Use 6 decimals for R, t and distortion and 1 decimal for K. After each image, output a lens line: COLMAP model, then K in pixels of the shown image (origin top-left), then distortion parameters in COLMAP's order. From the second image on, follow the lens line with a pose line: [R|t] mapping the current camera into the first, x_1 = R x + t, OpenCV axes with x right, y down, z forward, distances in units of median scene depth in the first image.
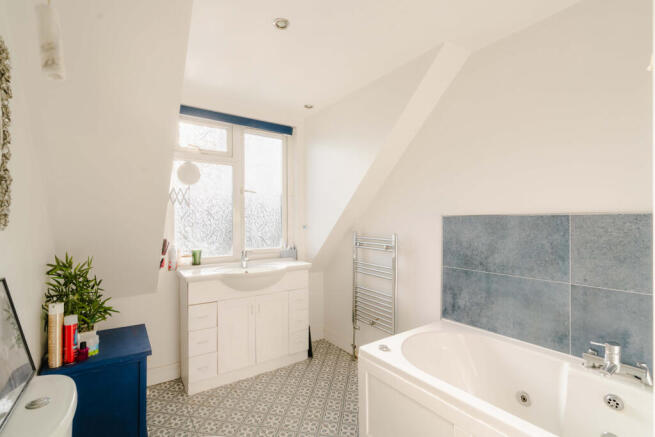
lens RADIAL K [[300.5, 0, 325.4], [0, 300.5, 218.5], [0, 0, 1]] dist [-0.009680, 0.001989]
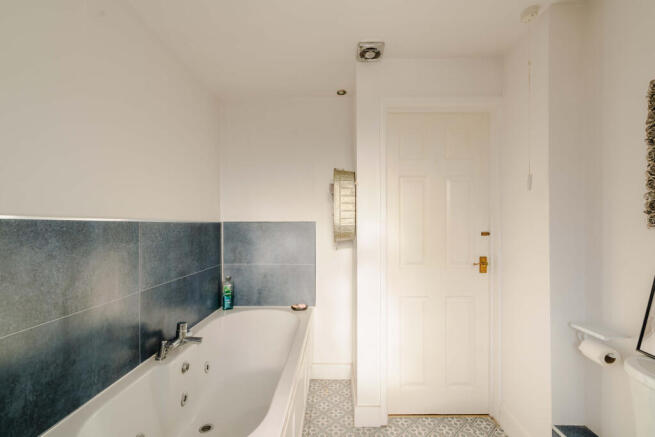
lens RADIAL K [[300.5, 0, 327.8], [0, 300.5, 220.2], [0, 0, 1]] dist [-0.009680, 0.001989]
pose [[-0.802177, 0.011711, 0.596971, -0.227488], [-0.003126, 0.999712, -0.023813, 0.003629], [-0.597078, -0.020968, -0.801909, 1.212197]]
